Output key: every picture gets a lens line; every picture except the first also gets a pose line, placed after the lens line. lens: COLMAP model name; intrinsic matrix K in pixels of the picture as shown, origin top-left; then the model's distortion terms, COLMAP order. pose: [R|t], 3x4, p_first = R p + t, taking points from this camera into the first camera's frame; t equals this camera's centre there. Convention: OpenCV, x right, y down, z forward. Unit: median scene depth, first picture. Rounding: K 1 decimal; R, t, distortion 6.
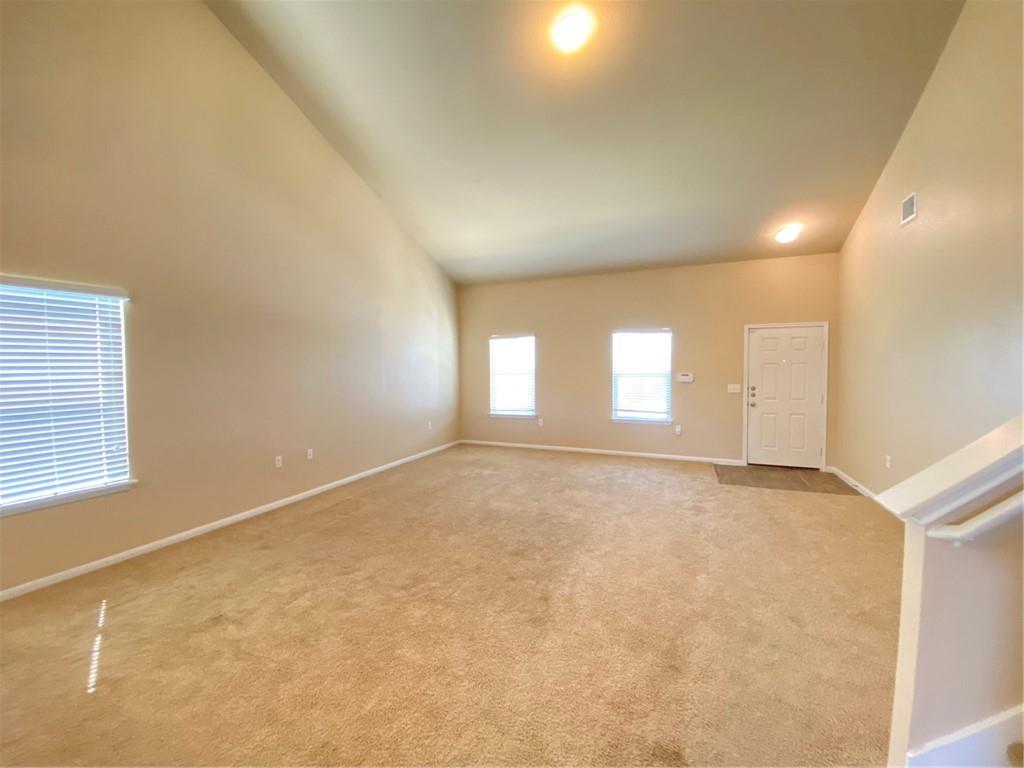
lens RADIAL K [[409.0, 0, 512.0], [0, 409.0, 384.0], [0, 0, 1]] dist [0.001294, -0.014481]
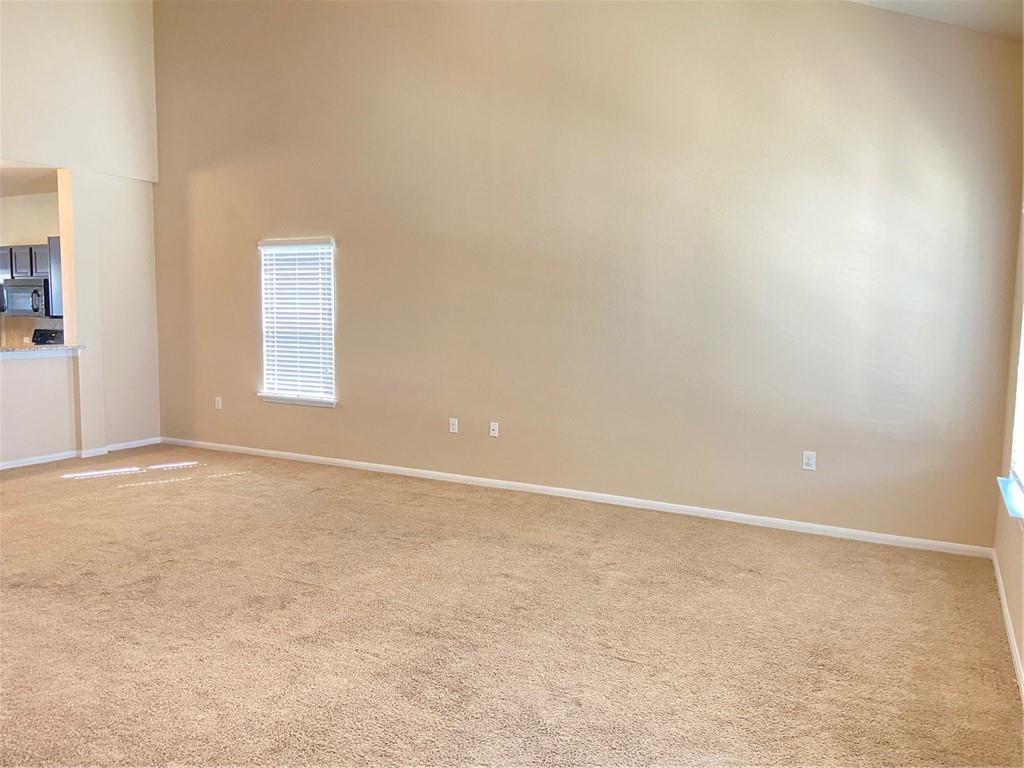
lens RADIAL K [[767.9, 0, 512.0], [0, 767.9, 384.0], [0, 0, 1]] dist [0.124922, -0.147306]
pose [[-0.105203, 0.102036, -0.989202, 0.759561], [-0.050240, 0.992907, 0.107761, -0.048928], [0.993181, 0.061034, -0.099330, 1.071434]]
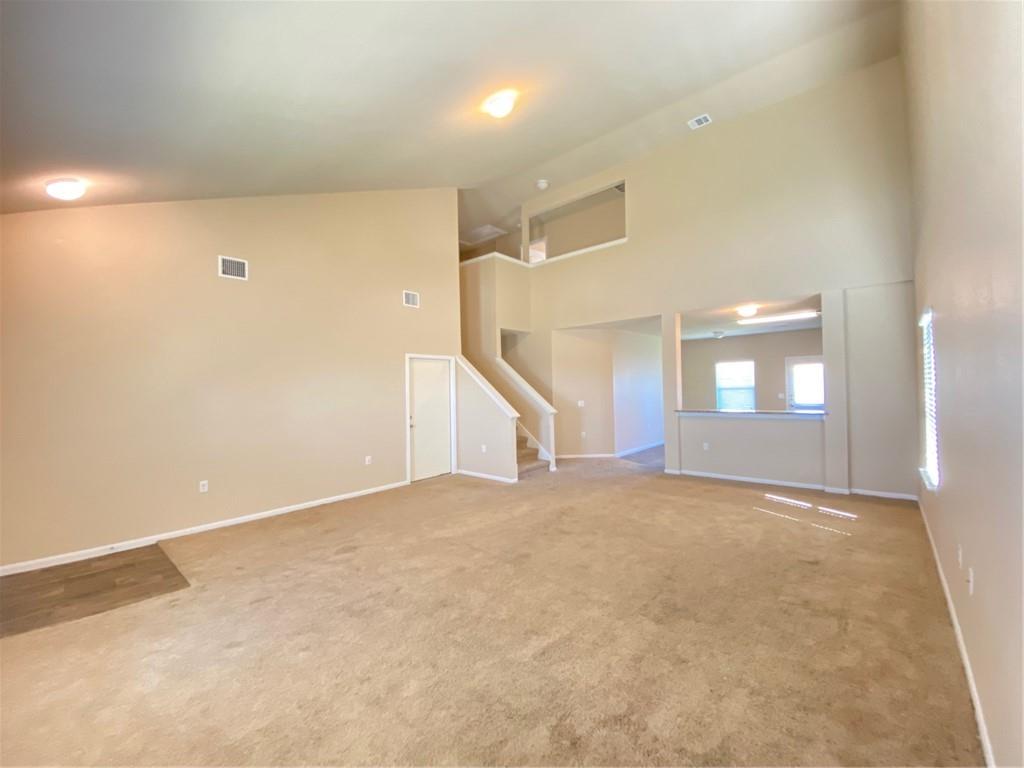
lens RADIAL K [[409.0, 0, 512.0], [0, 409.0, 384.0], [0, 0, 1]] dist [0.001294, -0.014481]
pose [[-0.947411, 0.025472, 0.319003, -0.154119], [0.035028, 0.999092, 0.024253, -0.056944], [-0.318095, 0.034151, -0.947443, 1.417731]]
